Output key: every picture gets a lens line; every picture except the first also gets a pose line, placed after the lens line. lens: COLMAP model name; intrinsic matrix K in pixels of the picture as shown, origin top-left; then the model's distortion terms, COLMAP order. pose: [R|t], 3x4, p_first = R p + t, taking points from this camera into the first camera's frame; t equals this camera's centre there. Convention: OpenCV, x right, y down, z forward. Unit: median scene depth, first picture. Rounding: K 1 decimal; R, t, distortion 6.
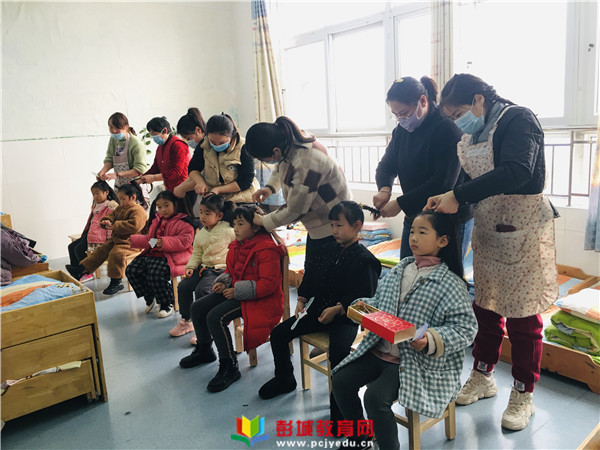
lens RADIAL K [[522.0, 0, 300.0], [0, 522.0, 224.1], [0, 0, 1]] dist [0.096588, -0.099292]
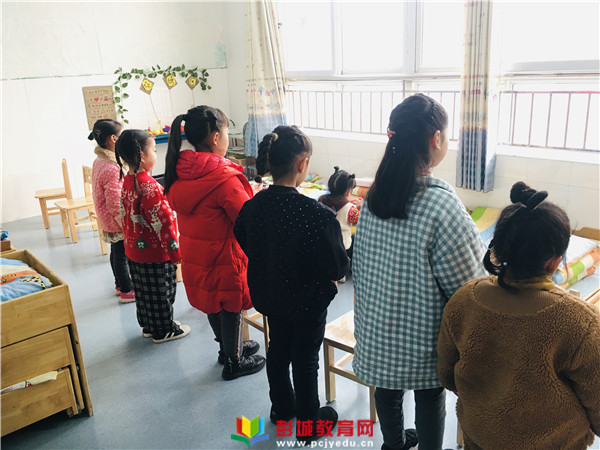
lens RADIAL K [[522.0, 0, 300.5], [0, 522.0, 225.3], [0, 0, 1]] dist [0.096588, -0.099292]
pose [[0.999295, -0.005294, 0.037163, -0.079130], [0.001336, 0.994396, 0.105712, -0.038312], [-0.037514, -0.105588, 0.993702, 0.223197]]
